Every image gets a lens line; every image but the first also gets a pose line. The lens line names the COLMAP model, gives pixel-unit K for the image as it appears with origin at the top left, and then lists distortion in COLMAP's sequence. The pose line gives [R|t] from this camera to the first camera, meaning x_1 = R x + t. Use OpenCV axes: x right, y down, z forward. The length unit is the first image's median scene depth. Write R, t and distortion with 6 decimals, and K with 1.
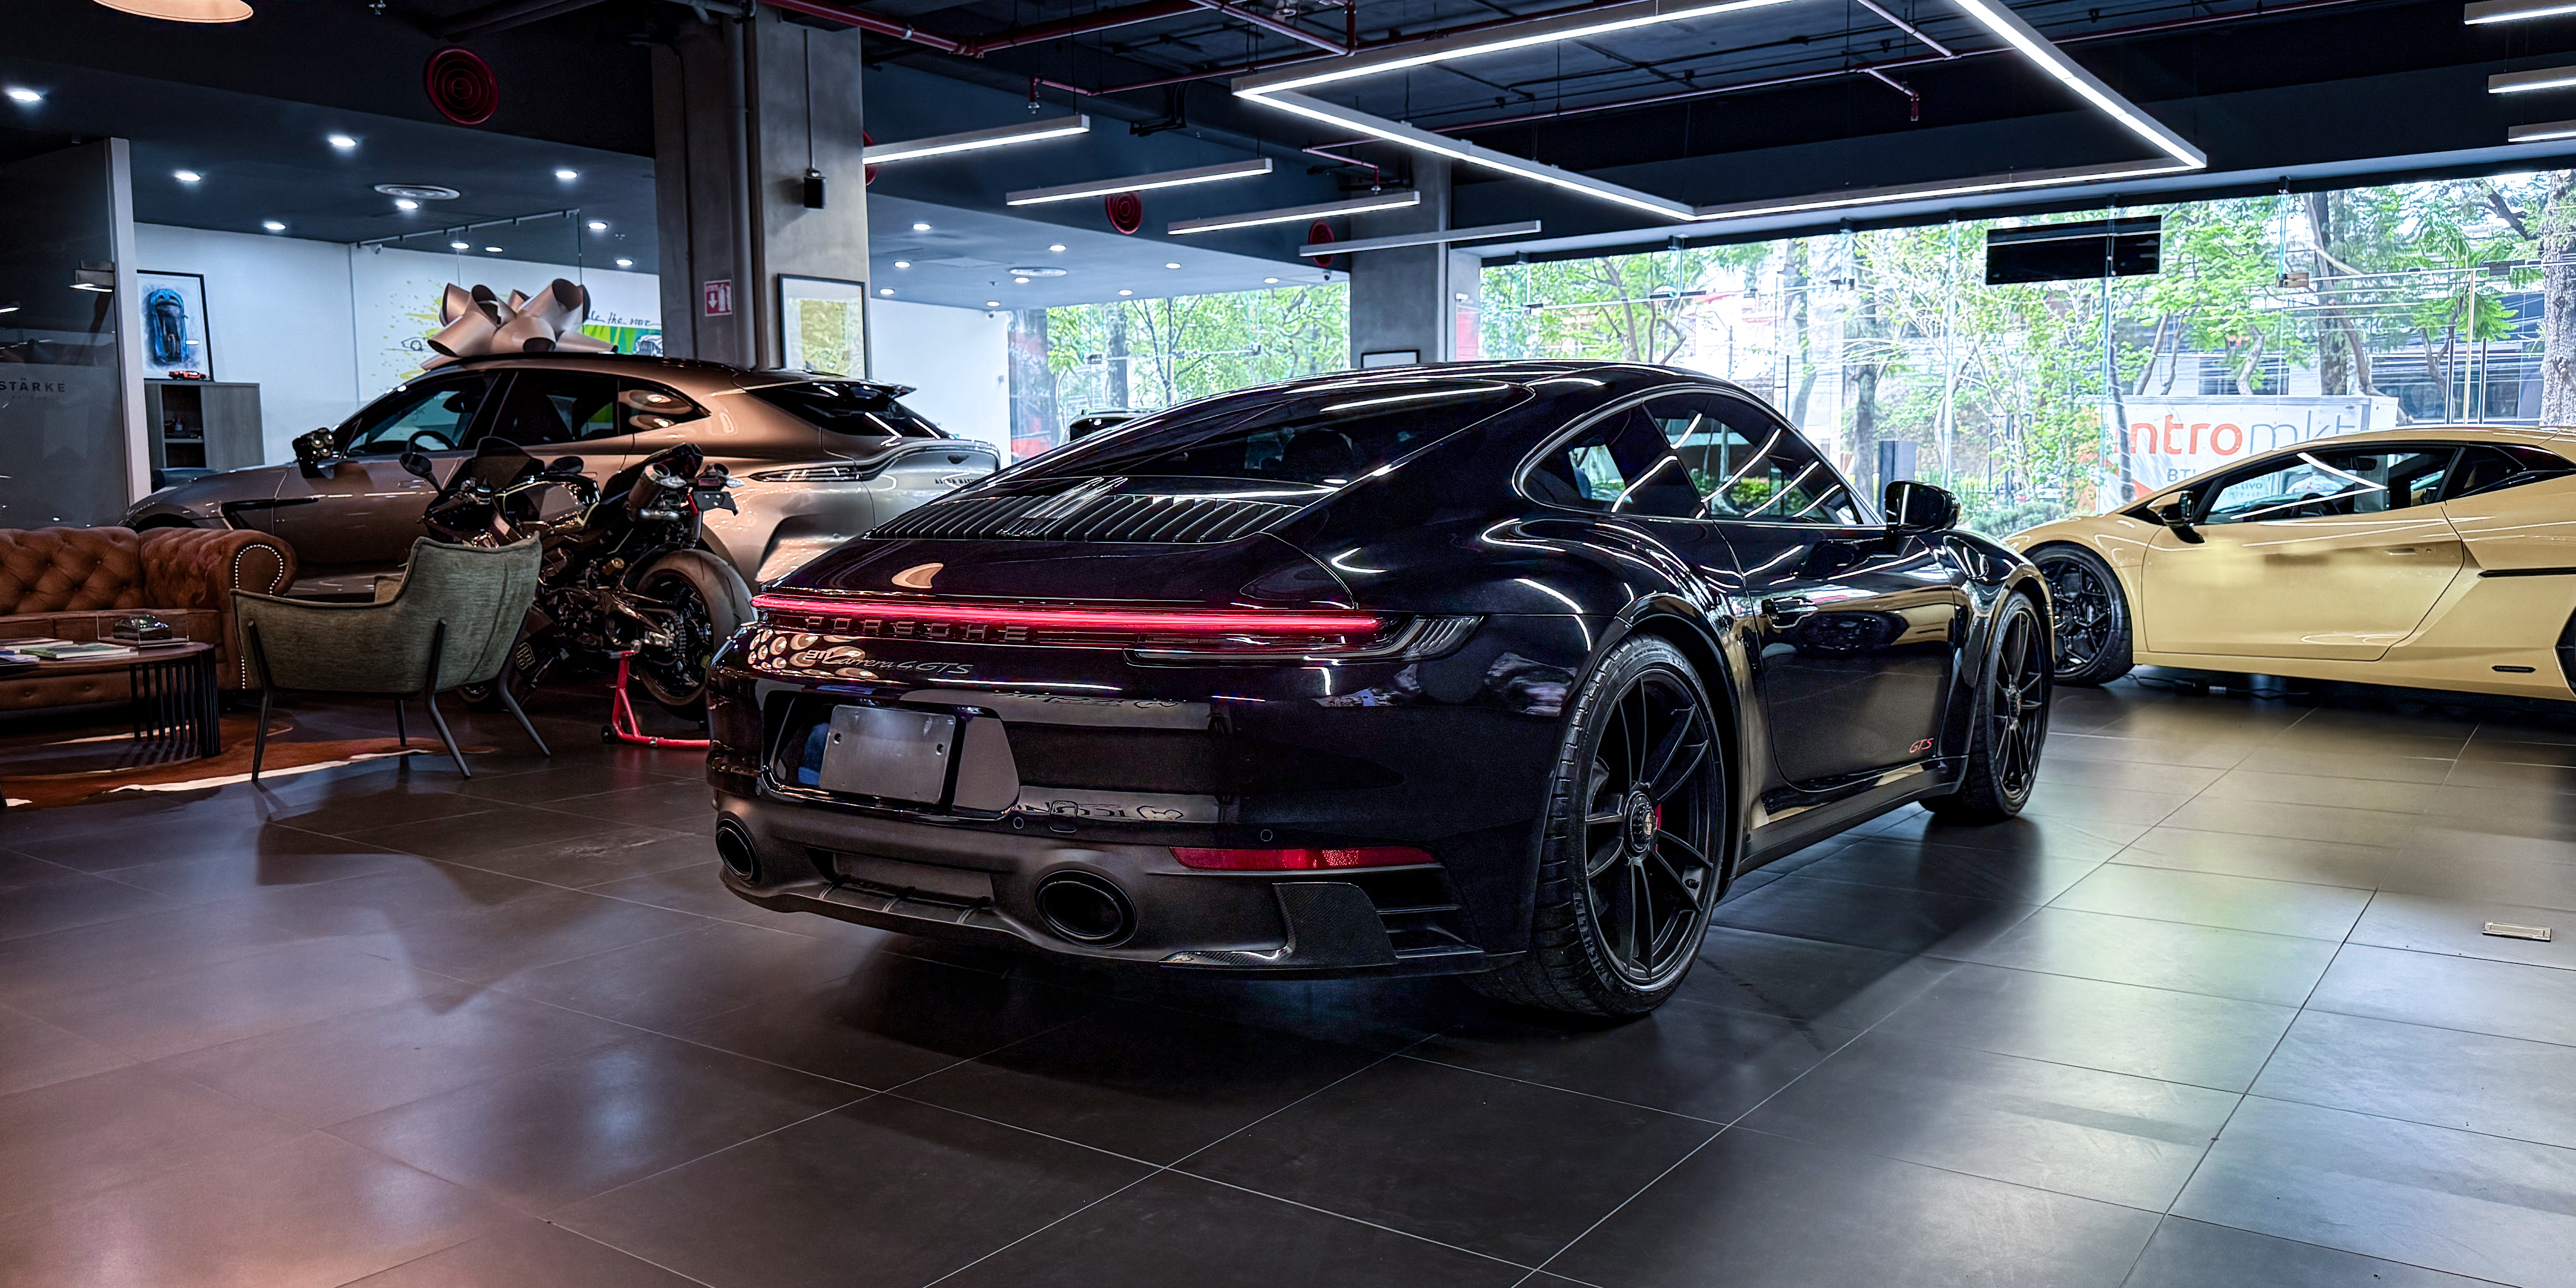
lens RADIAL K [[1845.4, 0, 1292.9], [0, 1845.4, 646.5], [0, 0, 1]] dist [0.083381, -0.143142]
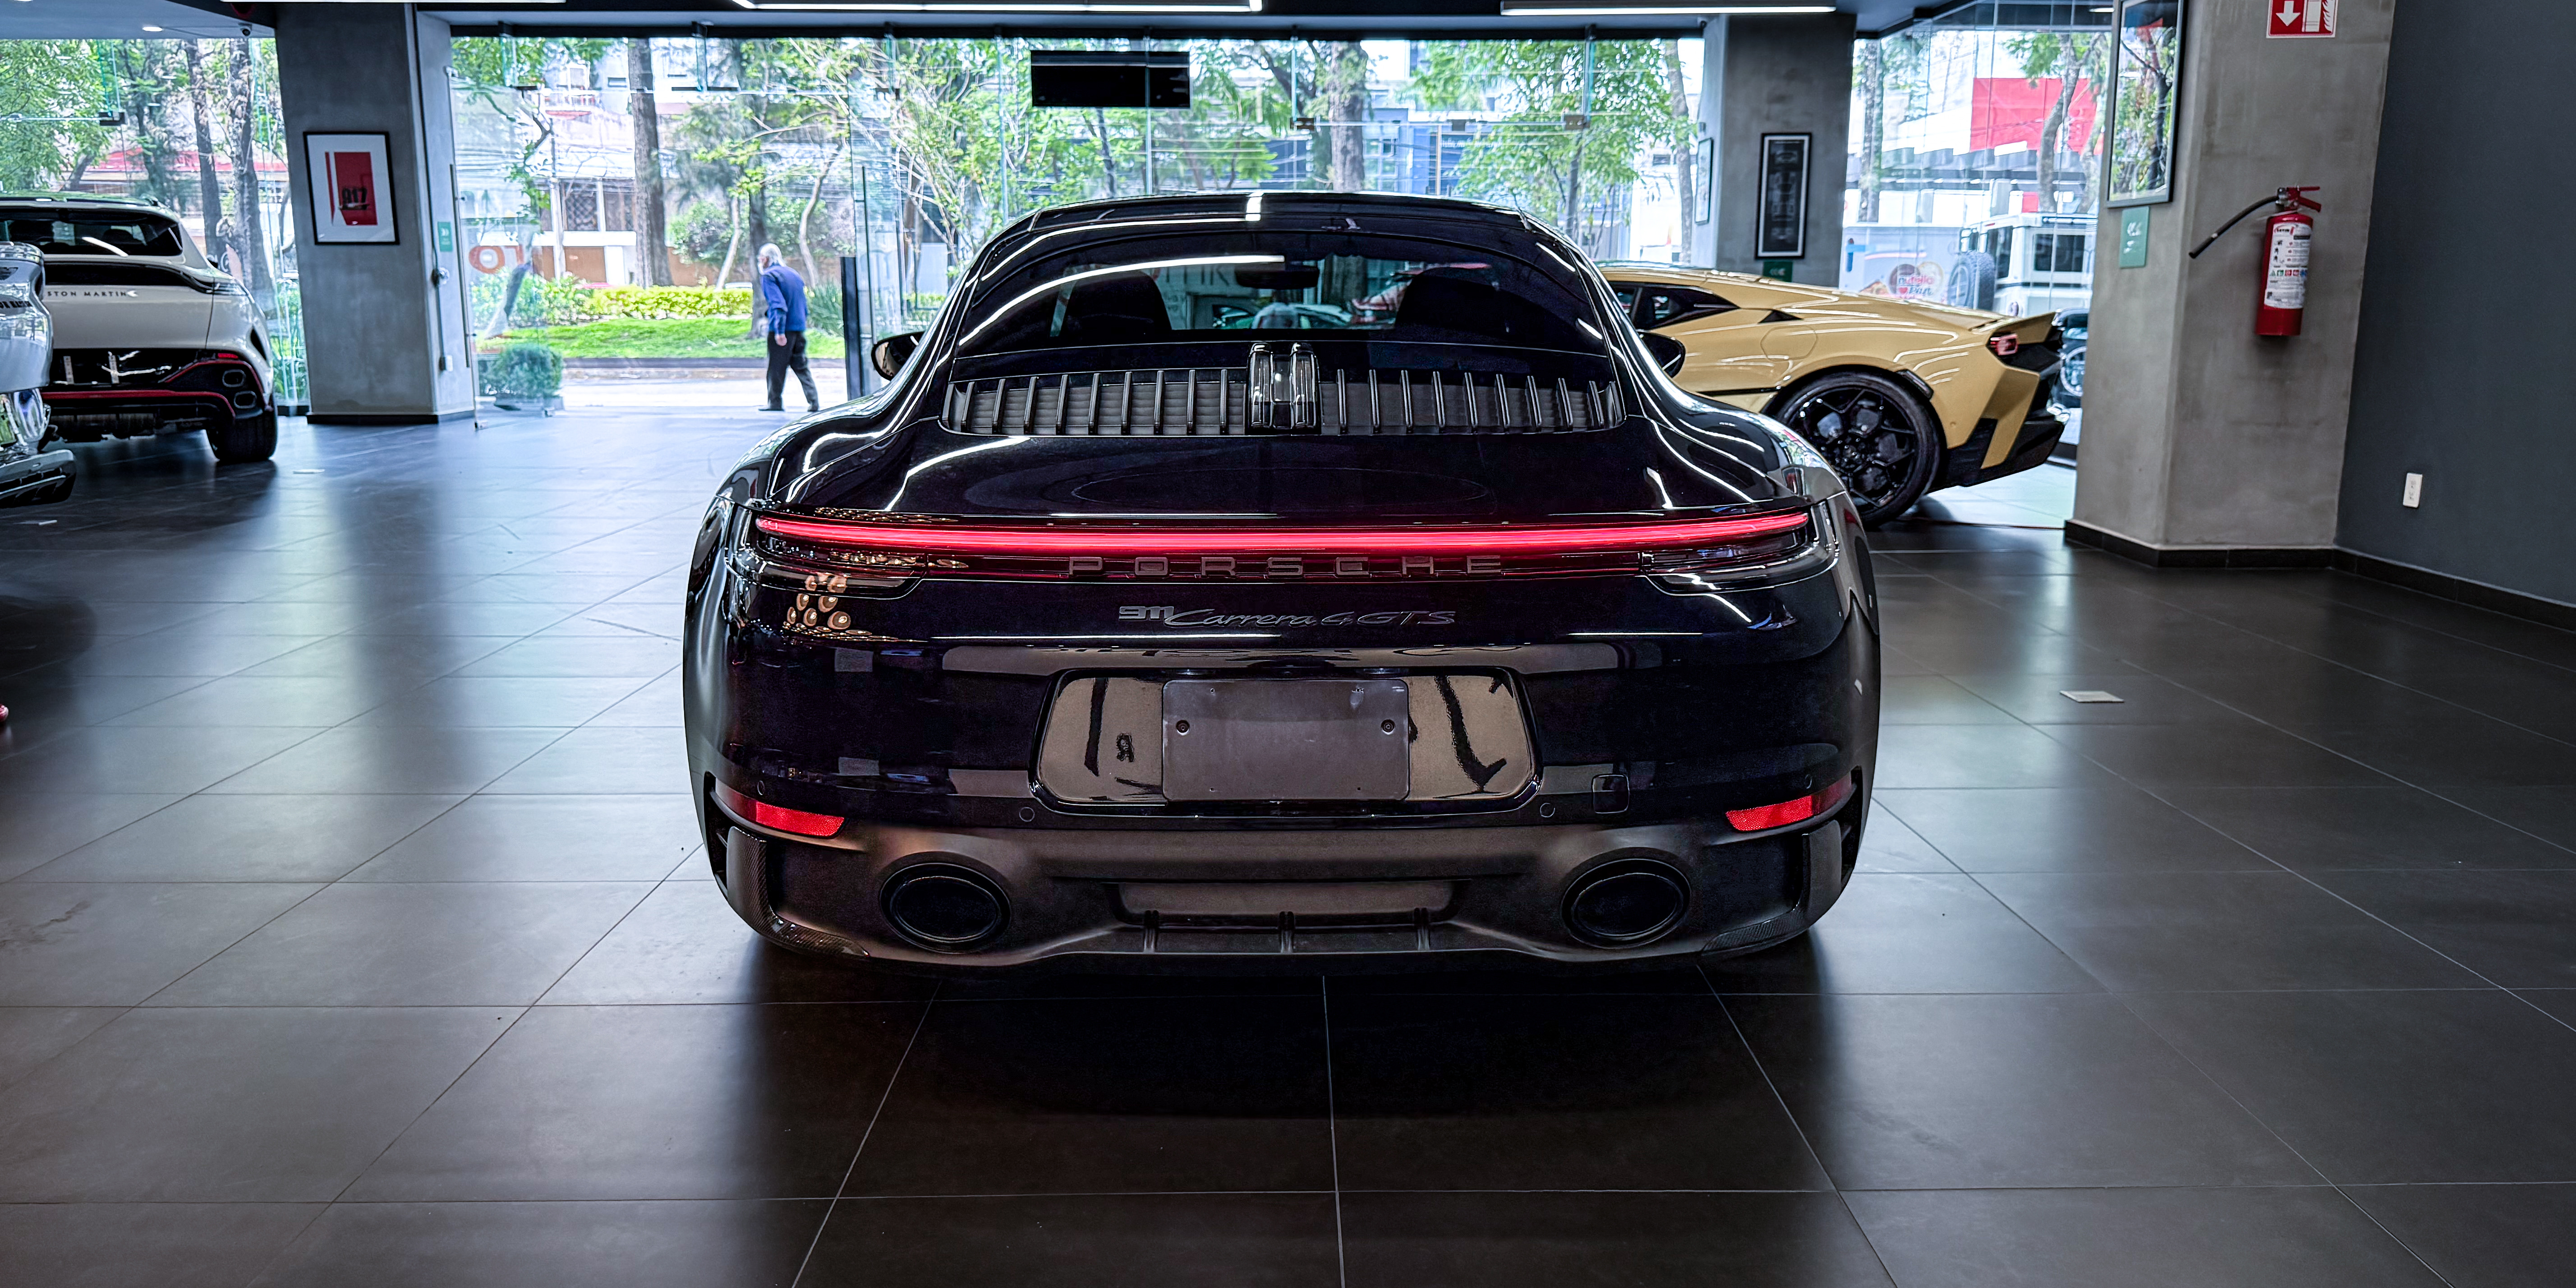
lens RADIAL K [[1845.4, 0, 1292.9], [0, 1845.4, 646.5], [0, 0, 1]] dist [0.083381, -0.143142]
pose [[0.799426, -0.103245, 0.591826, -0.142305], [0.042820, 0.992409, 0.115287, -0.013775], [-0.599236, -0.066822, 0.797779, 0.094162]]
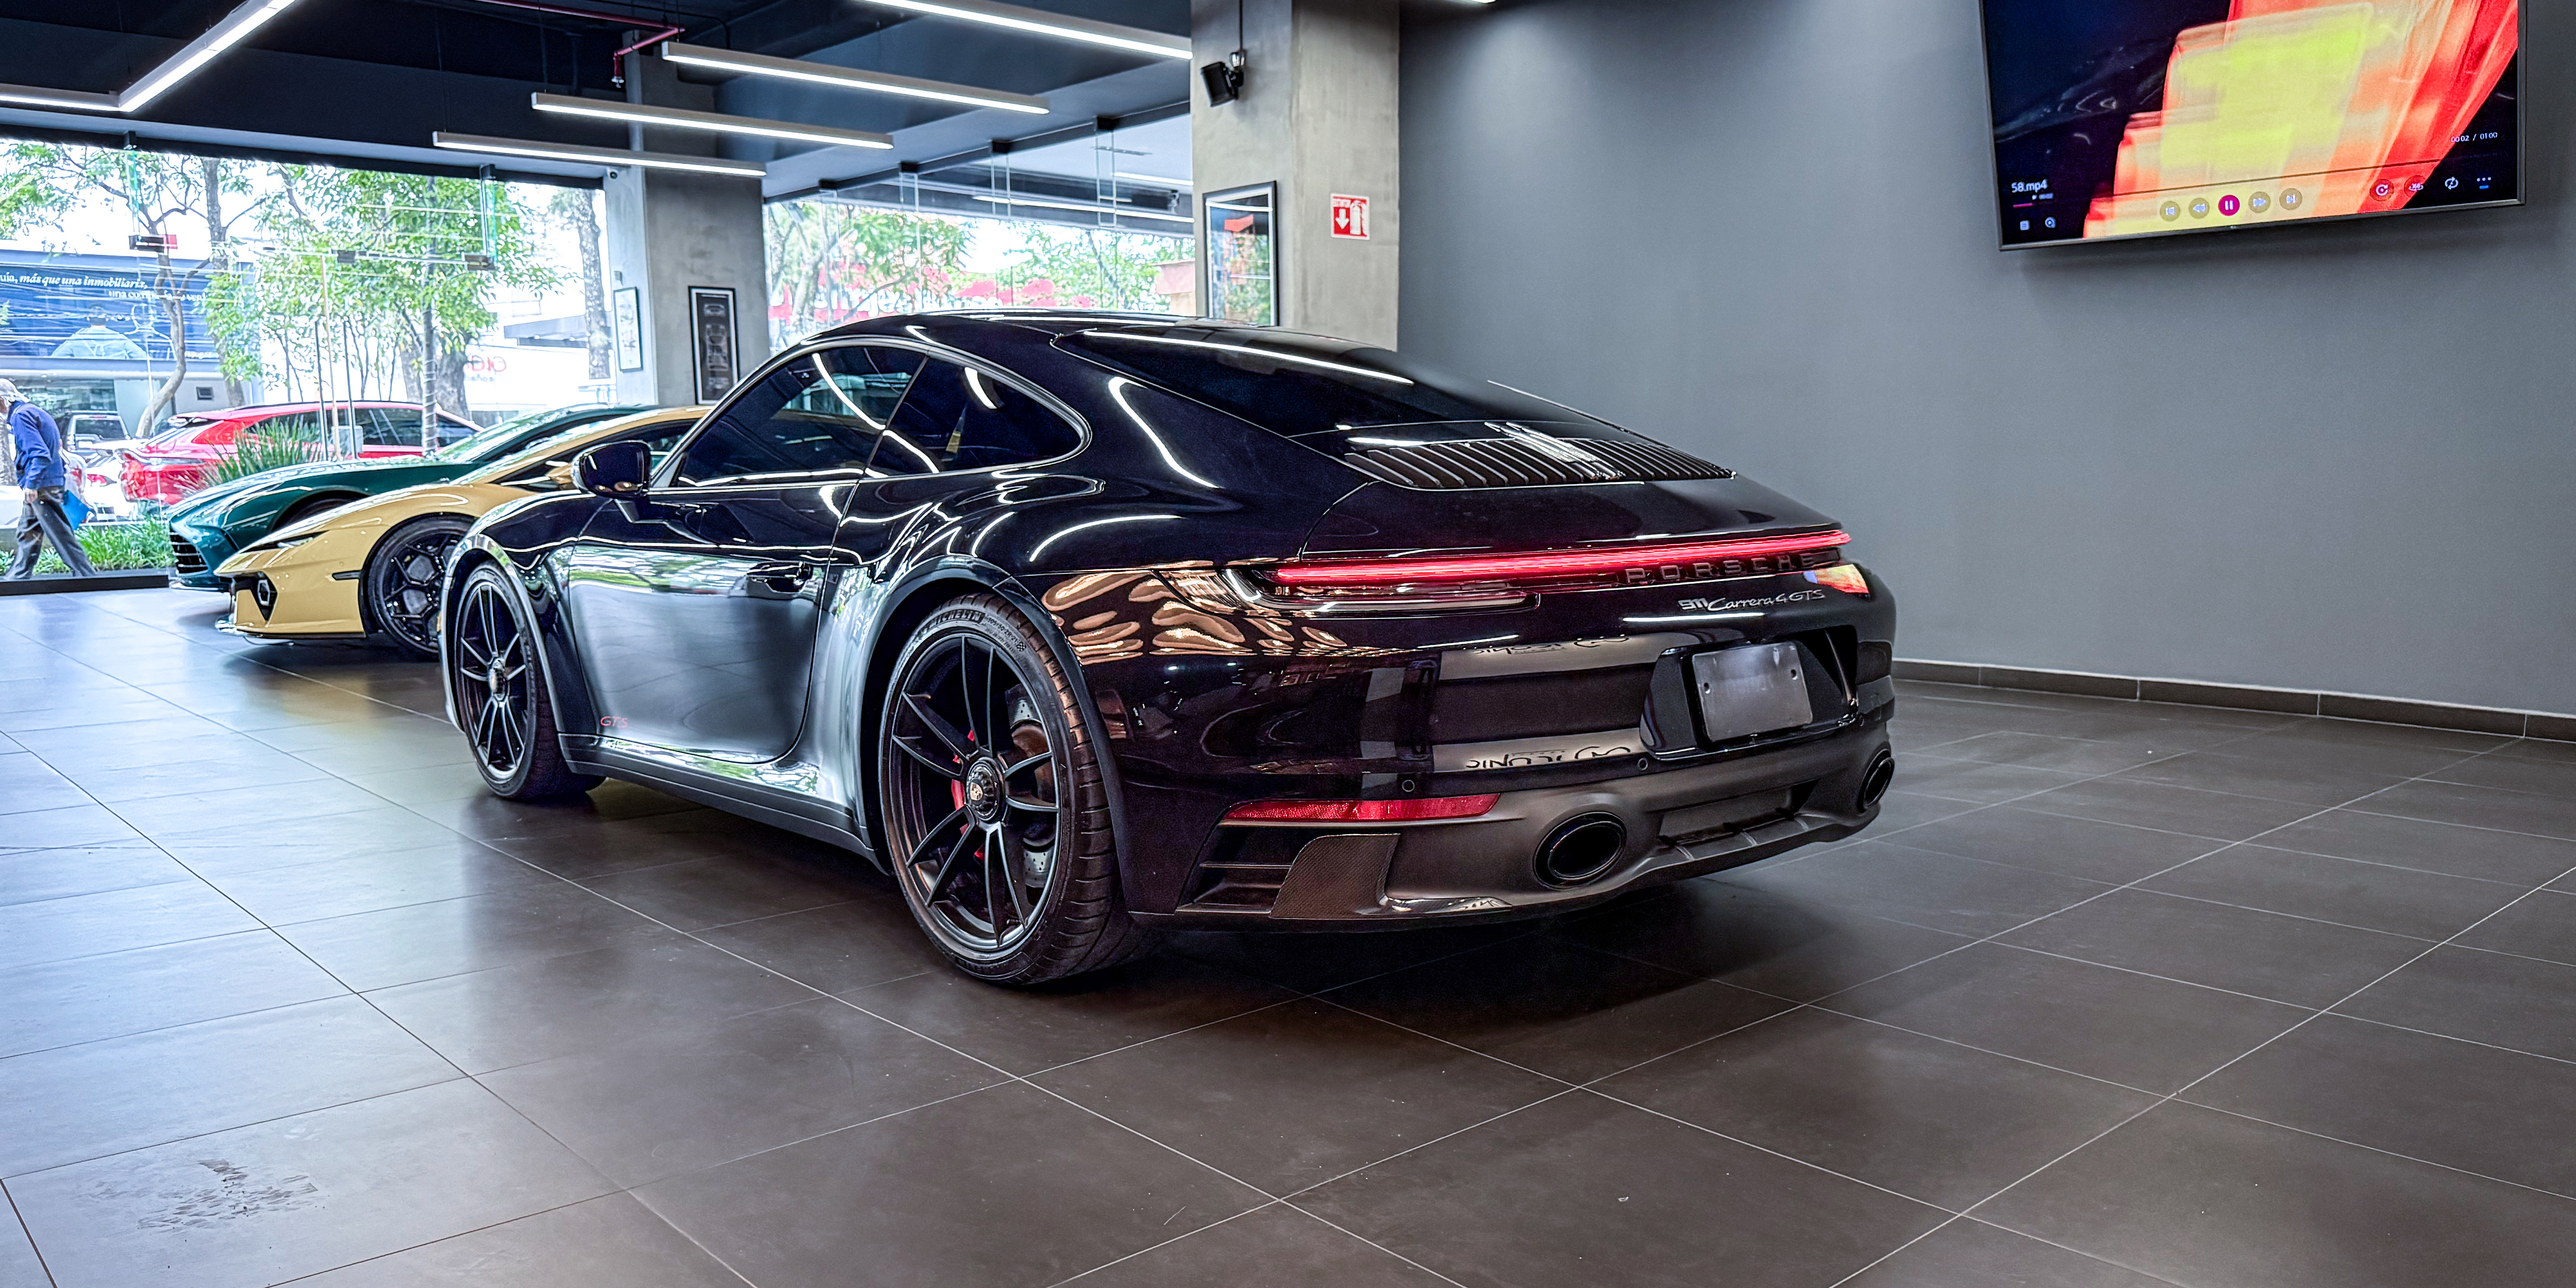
lens RADIAL K [[1842.7, 0, 1428.2], [0, 1842.7, 644.3], [0, 0, 1]] dist [-0.001880, -0.046055]
pose [[0.163531, -0.095305, 0.981924, -0.274403], [0.086906, 0.992845, 0.081891, -0.014438], [-0.982703, 0.071944, 0.170643, 0.222620]]
